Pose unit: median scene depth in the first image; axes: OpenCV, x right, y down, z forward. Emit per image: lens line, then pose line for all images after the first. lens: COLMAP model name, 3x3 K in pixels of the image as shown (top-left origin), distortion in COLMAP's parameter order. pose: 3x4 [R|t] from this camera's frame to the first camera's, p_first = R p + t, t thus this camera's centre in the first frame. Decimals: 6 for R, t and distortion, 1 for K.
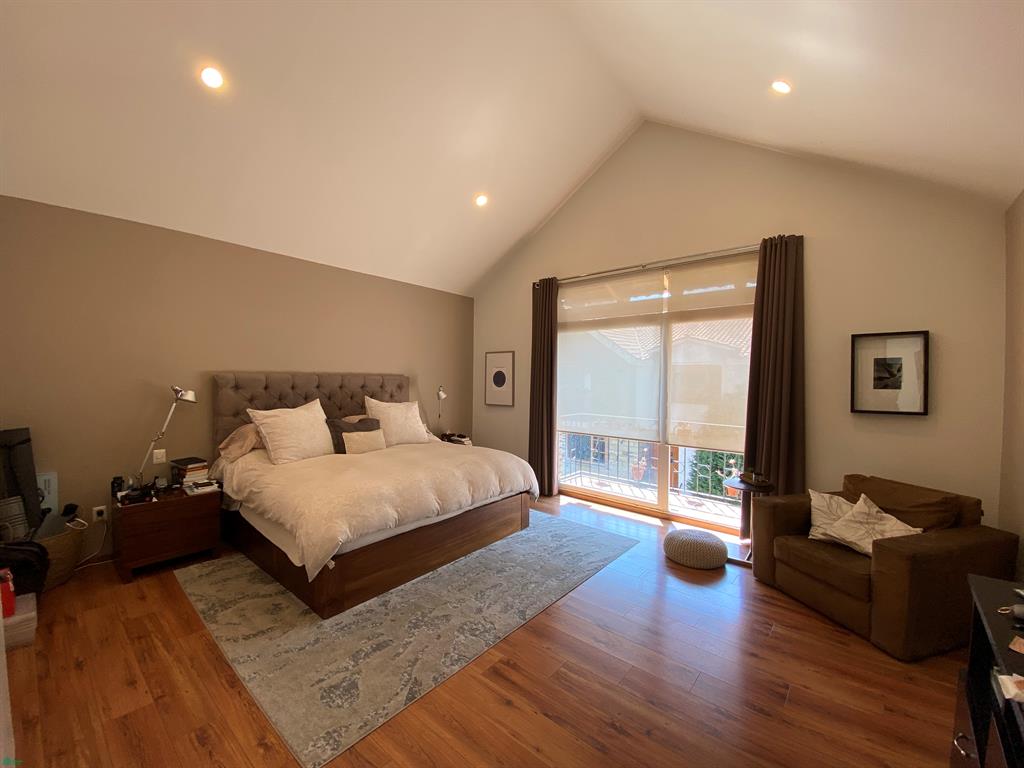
lens RADIAL K [[417.1, 0, 513.0], [0, 417.1, 383.6], [0, 0, 1]] dist [-0.019388, -0.001192]
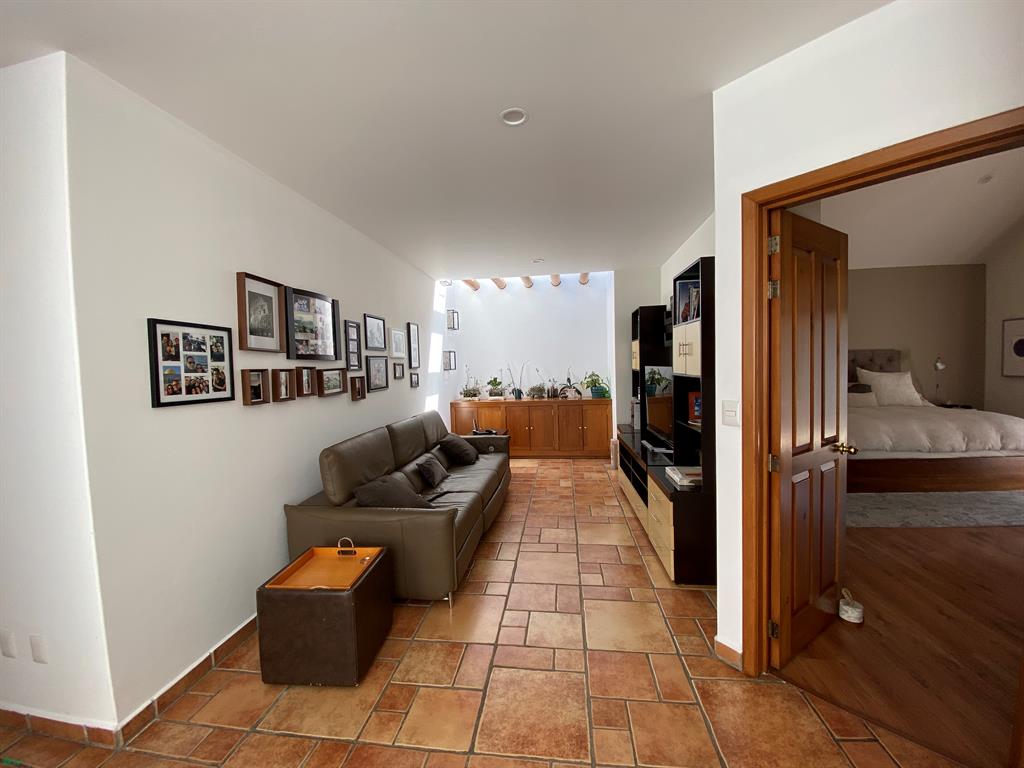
lens RADIAL K [[417.1, 0, 511.6], [0, 417.1, 376.7], [0, 0, 1]] dist [-0.019388, -0.001192]
pose [[0.541009, 0.001464, -0.841016, 0.136731], [0.028694, 0.999384, 0.020198, 0.002325], [0.840527, -0.035060, 0.540634, -0.583844]]
